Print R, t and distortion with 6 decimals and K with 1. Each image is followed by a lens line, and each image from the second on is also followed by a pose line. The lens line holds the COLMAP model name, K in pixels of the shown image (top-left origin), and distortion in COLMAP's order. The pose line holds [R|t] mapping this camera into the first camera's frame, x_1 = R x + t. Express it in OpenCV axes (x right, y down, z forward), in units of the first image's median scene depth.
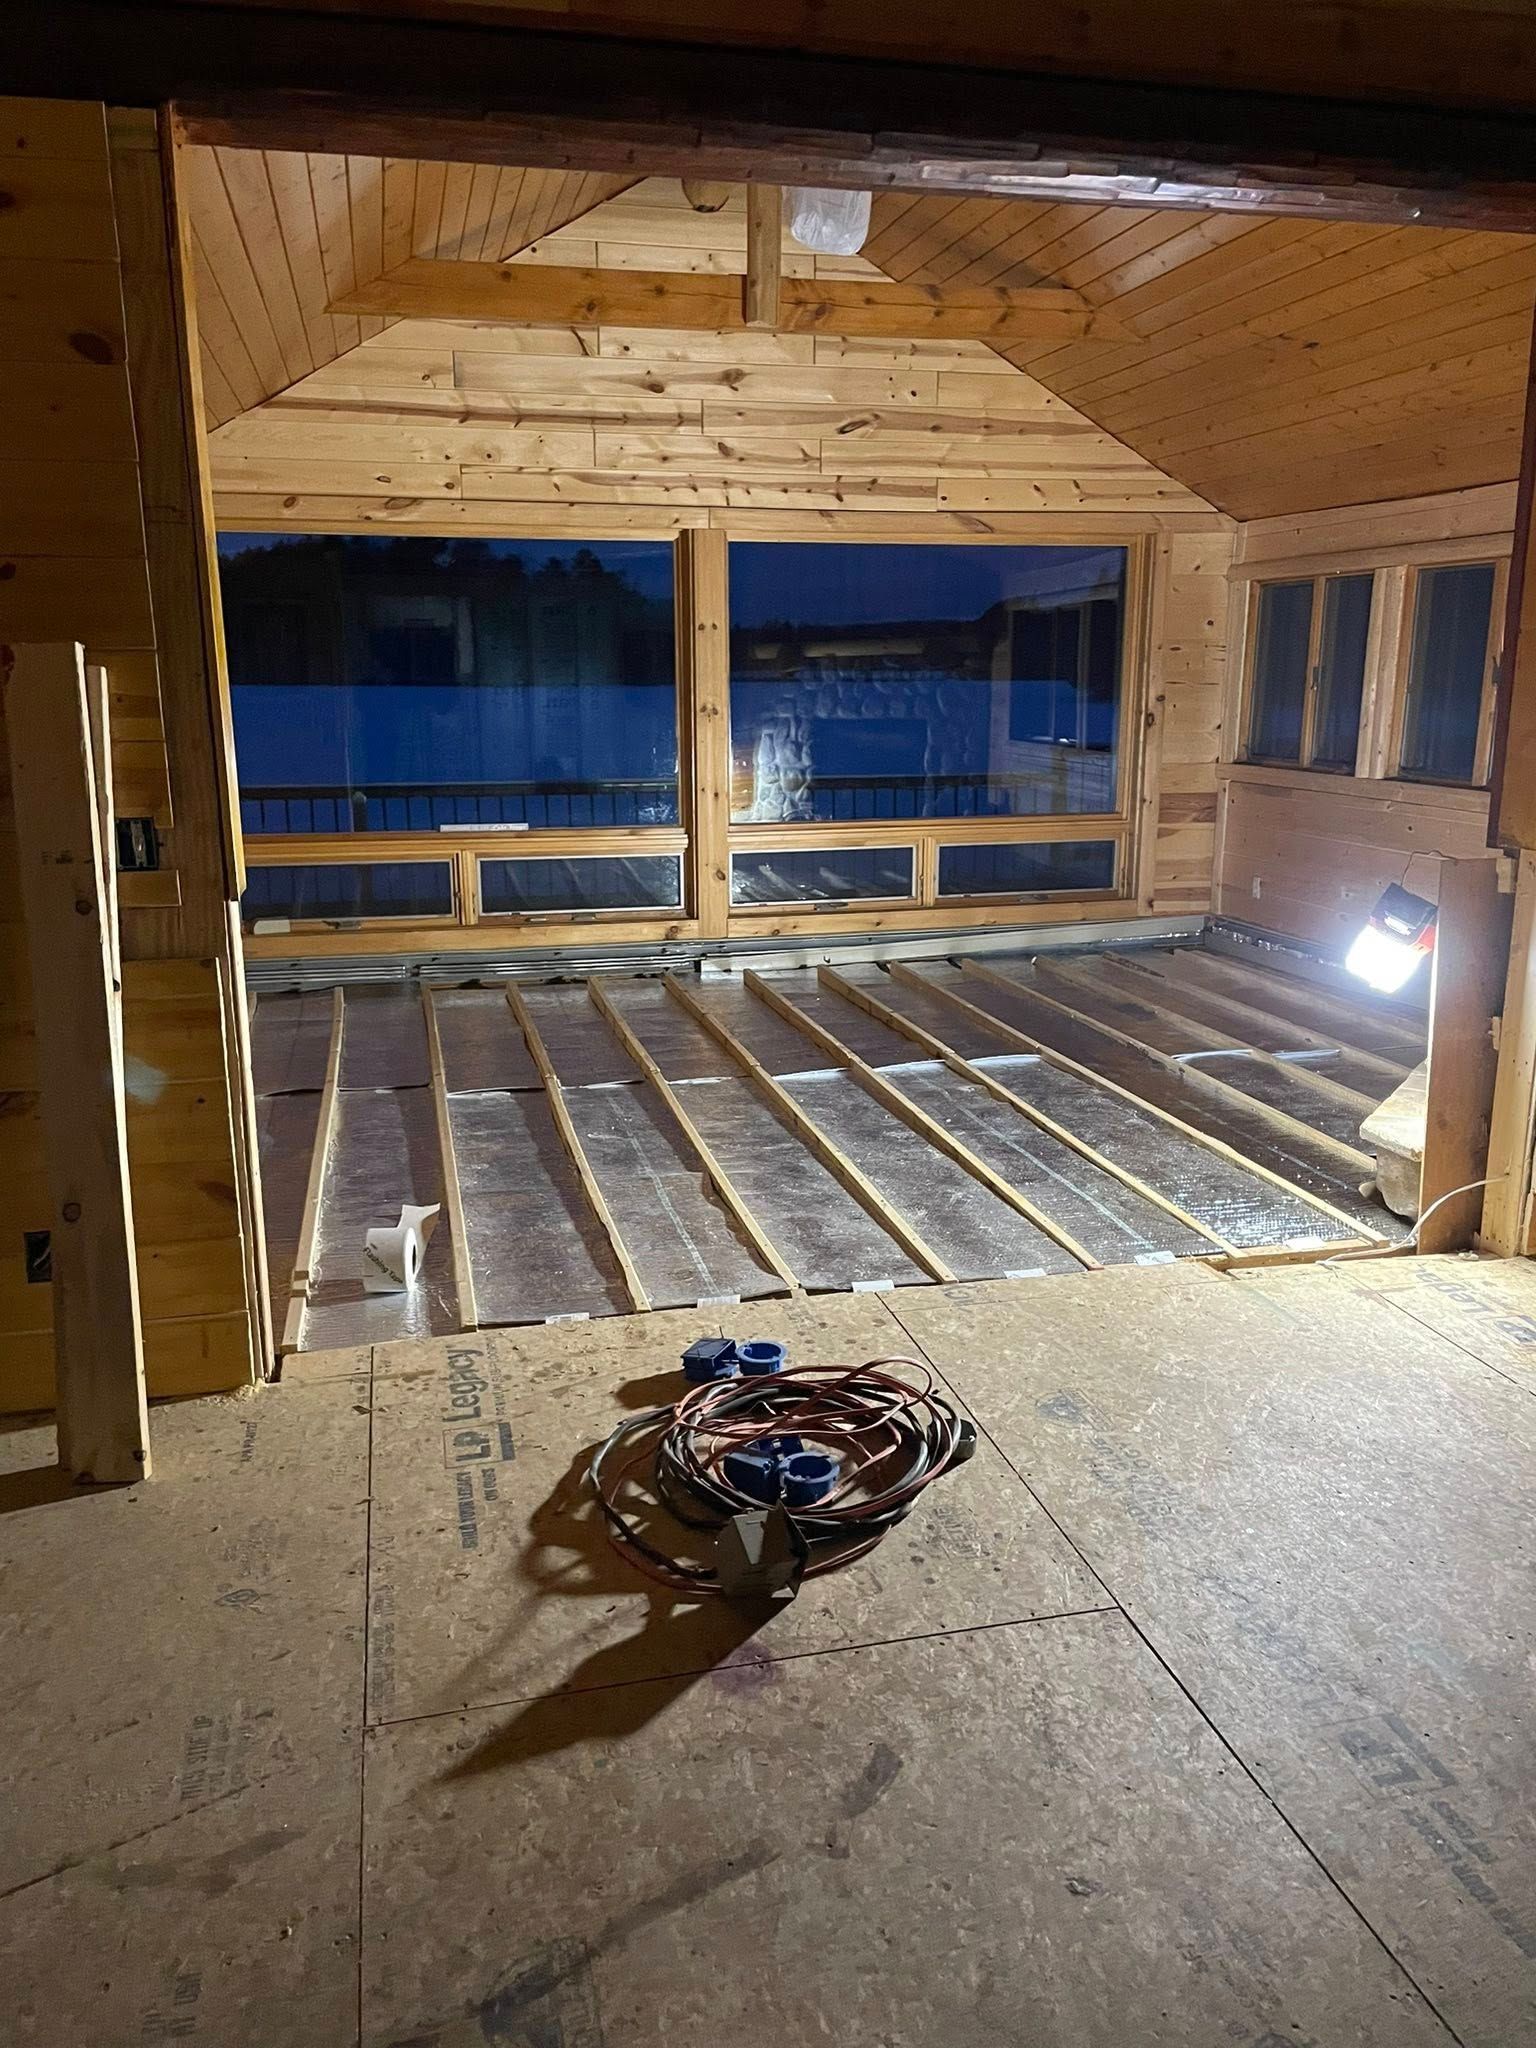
lens RADIAL K [[1536.2, 0, 768.0], [0, 1536.2, 1024.0], [0, 0, 1]] dist [-0.000029, -0.001922]
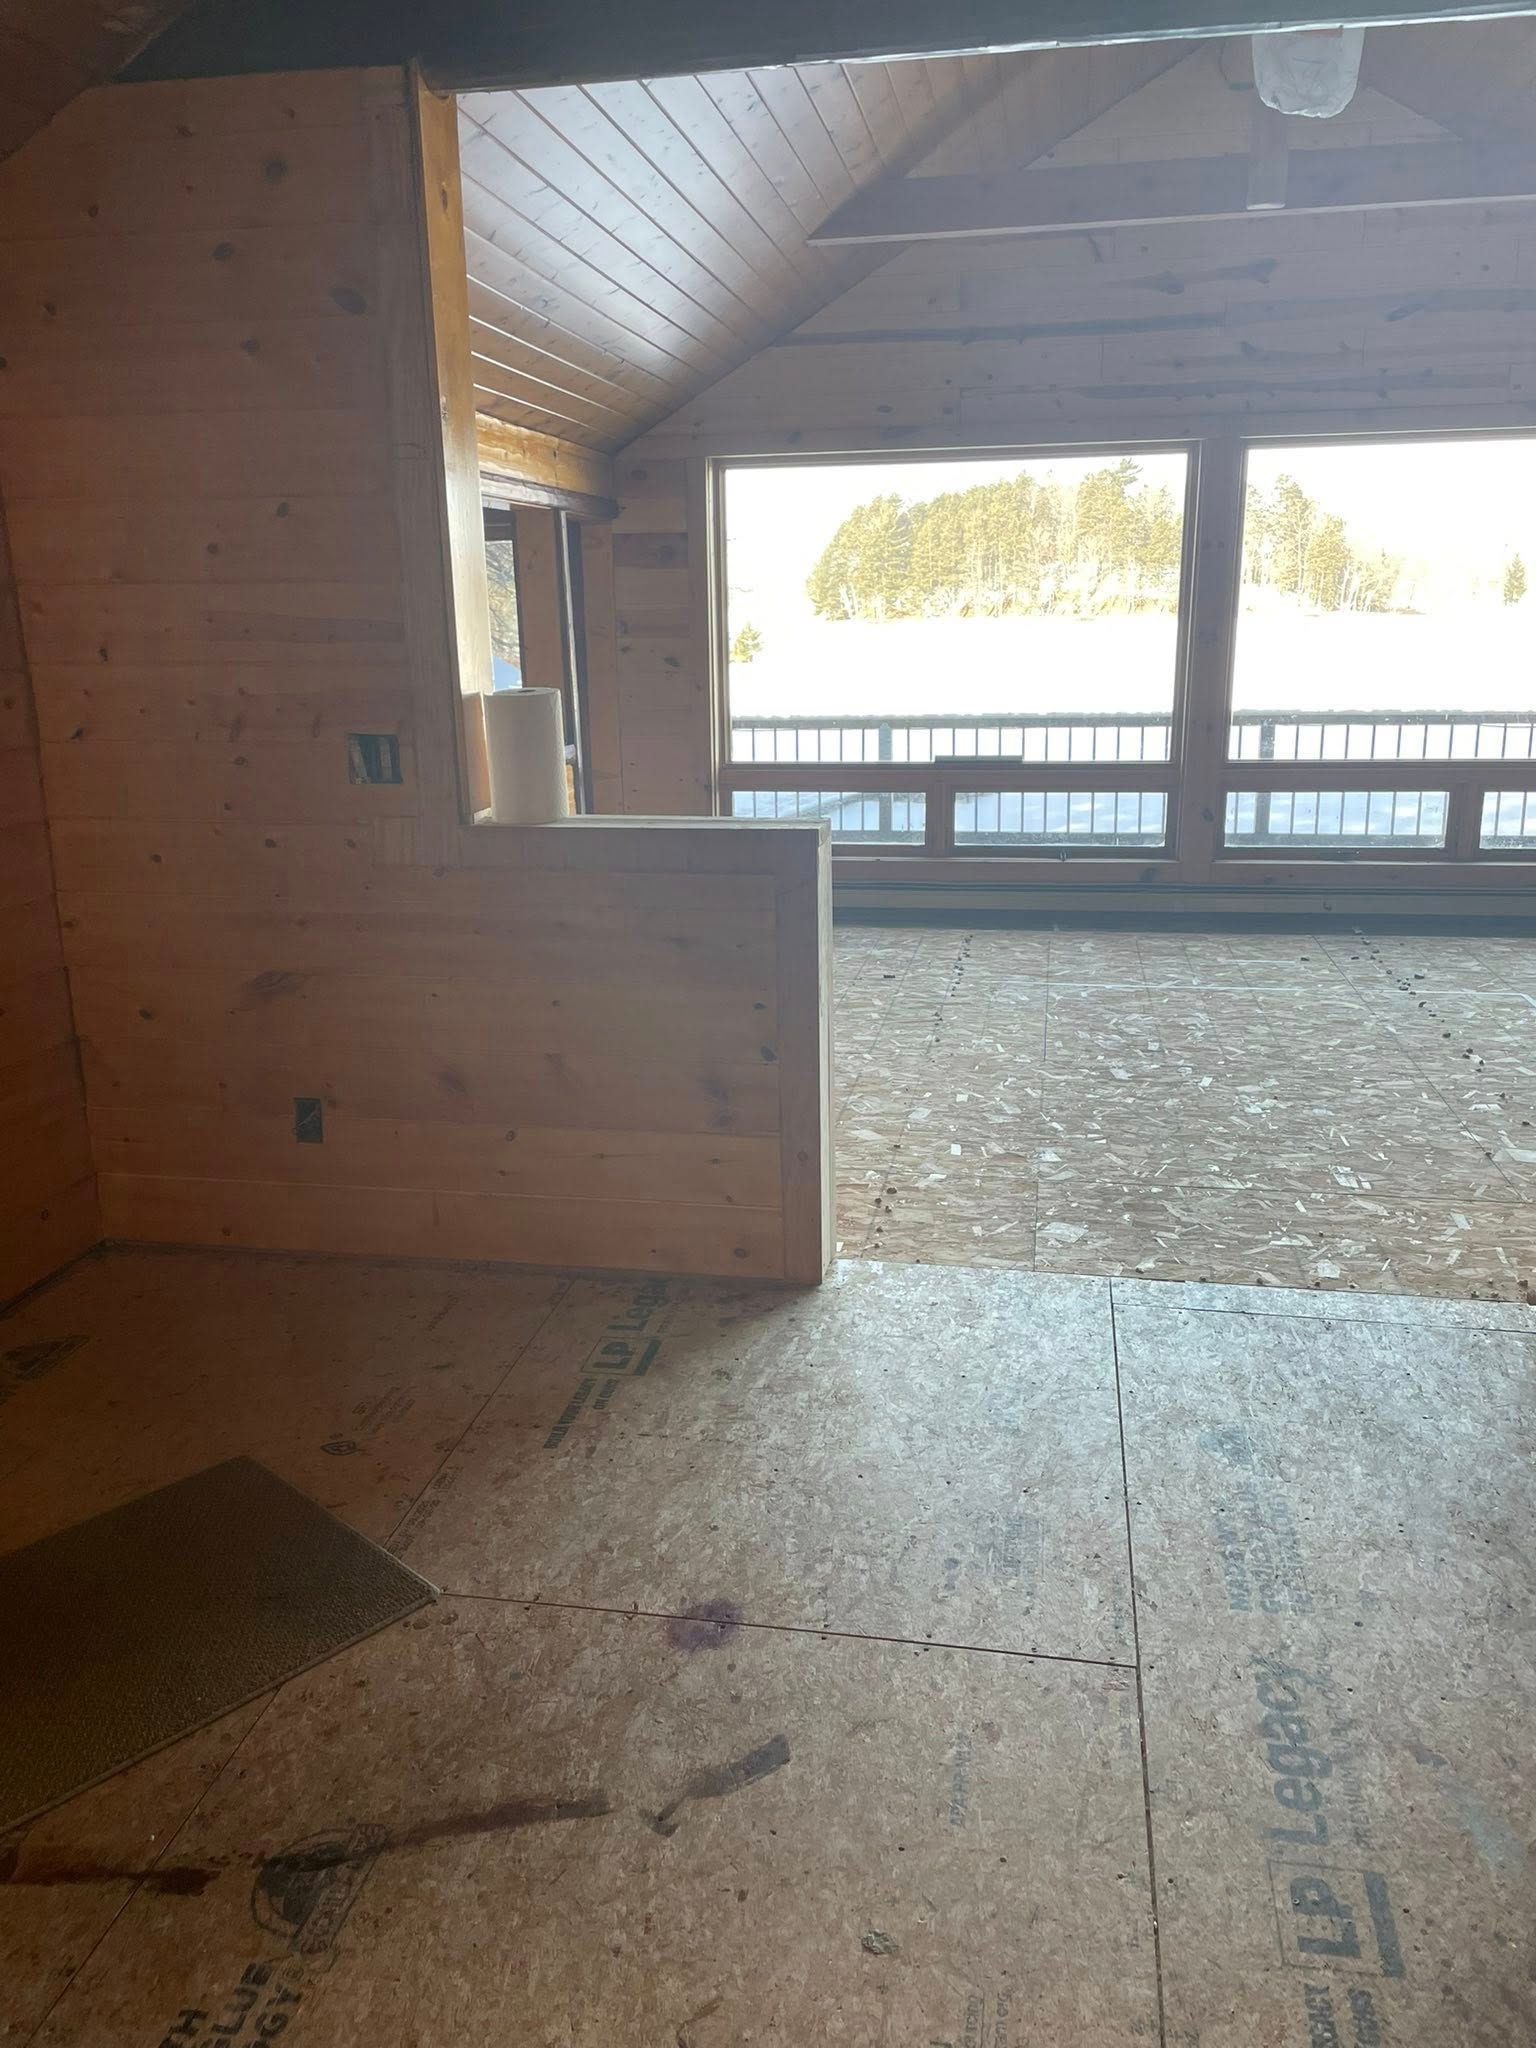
lens RADIAL K [[1535.7, 0, 768.0], [0, 1535.7, 1024.0], [0, 0, 1]] dist [-0.004825, -0.010266]
pose [[0.912000, 0.088781, -0.400468, 0.234218], [-0.072933, 0.995837, 0.054678, -0.007152], [0.403655, -0.020659, 0.914678, 0.088850]]
